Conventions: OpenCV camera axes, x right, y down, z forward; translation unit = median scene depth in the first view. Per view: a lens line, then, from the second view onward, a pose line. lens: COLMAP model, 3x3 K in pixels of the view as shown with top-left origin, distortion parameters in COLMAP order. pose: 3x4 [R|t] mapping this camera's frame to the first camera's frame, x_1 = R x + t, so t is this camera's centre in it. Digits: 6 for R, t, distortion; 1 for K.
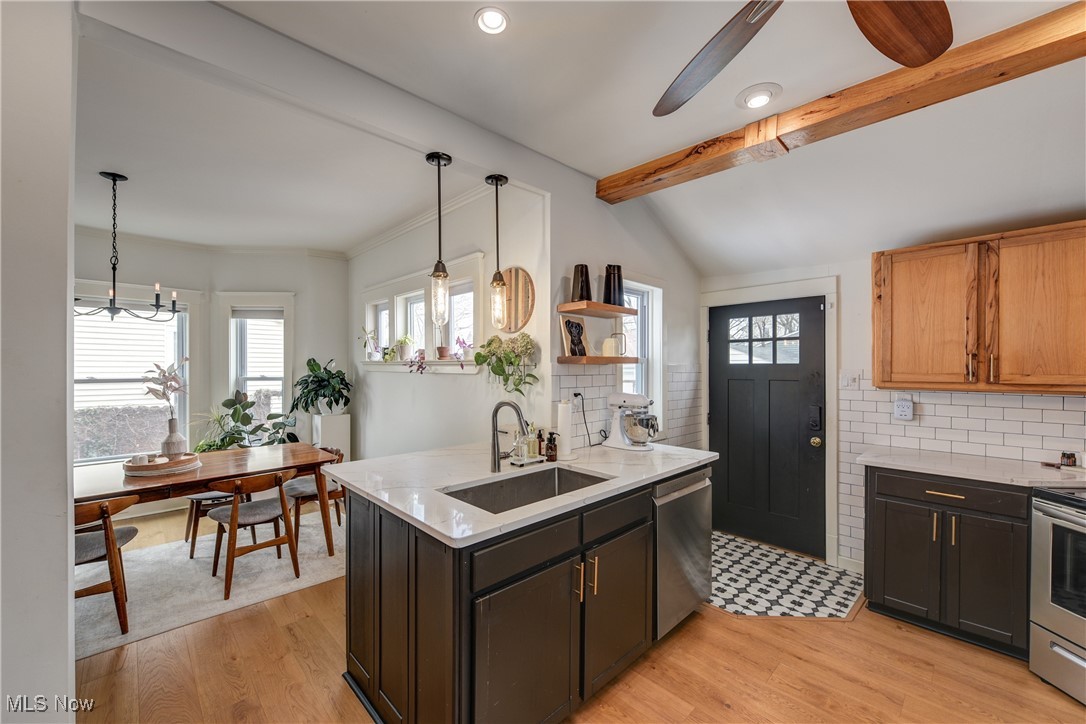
lens RADIAL K [[430.1, 0, 541.8], [0, 430.1, 366.7], [0, 0, 1]] dist [0.001909, 0.000186]
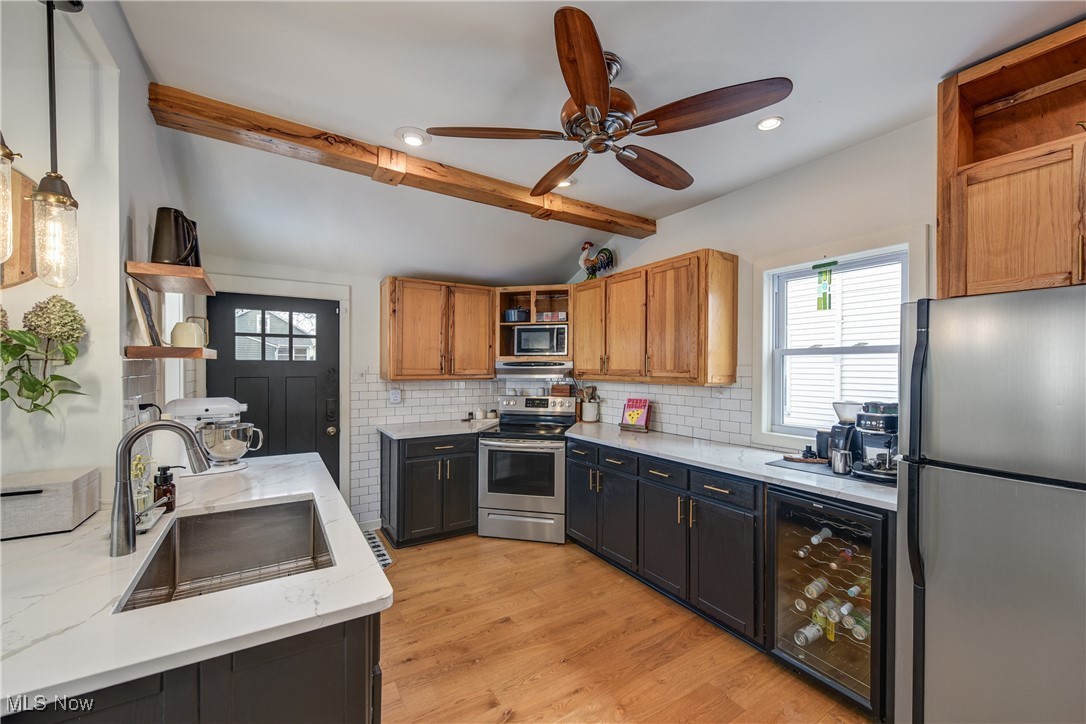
lens RADIAL K [[433.1, 0, 545.8], [0, 433.1, 364.3], [0, 0, 1]] dist [-0.000391, 0.000022]
pose [[0.195986, 0.002574, 0.980603, -0.428081], [-0.004987, 0.999986, -0.001628, 0.001150], [-0.980594, -0.004571, 0.195996, 0.288591]]
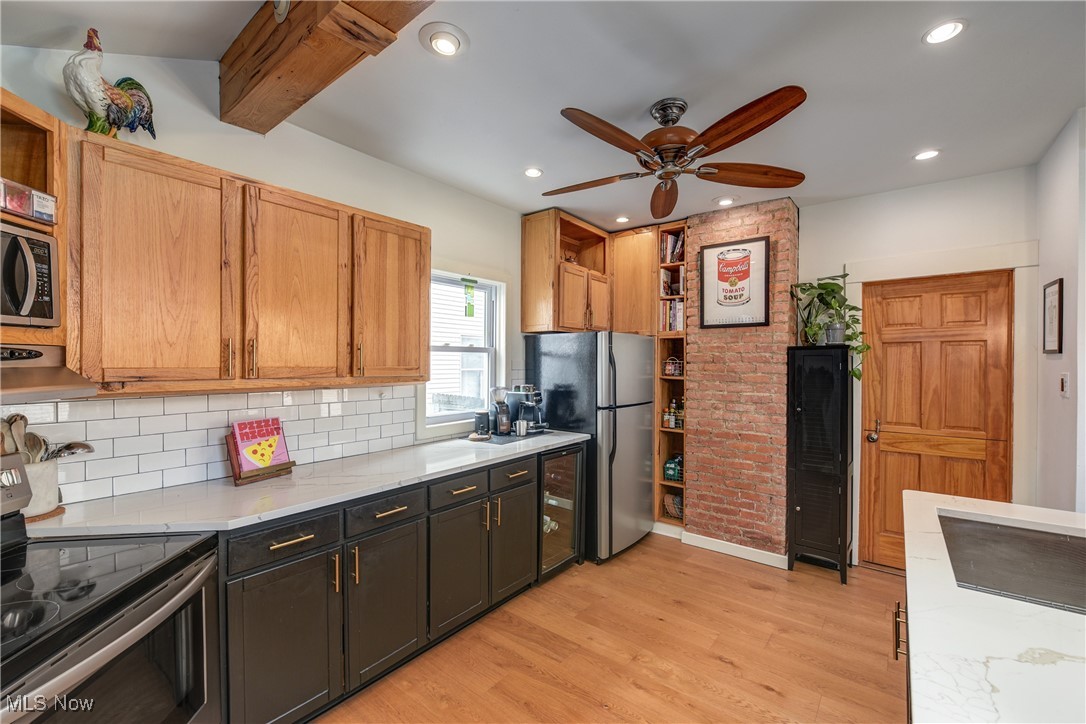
lens RADIAL K [[451.4, 0, 543.3], [0, 451.4, 365.0], [0, 0, 1]] dist [-0.000055, 0.000009]
pose [[-0.989989, -0.002683, -0.141120, 0.547934], [-0.003045, 0.999993, 0.002348, 0.006301], [0.141113, 0.002754, -0.989990, 1.092786]]
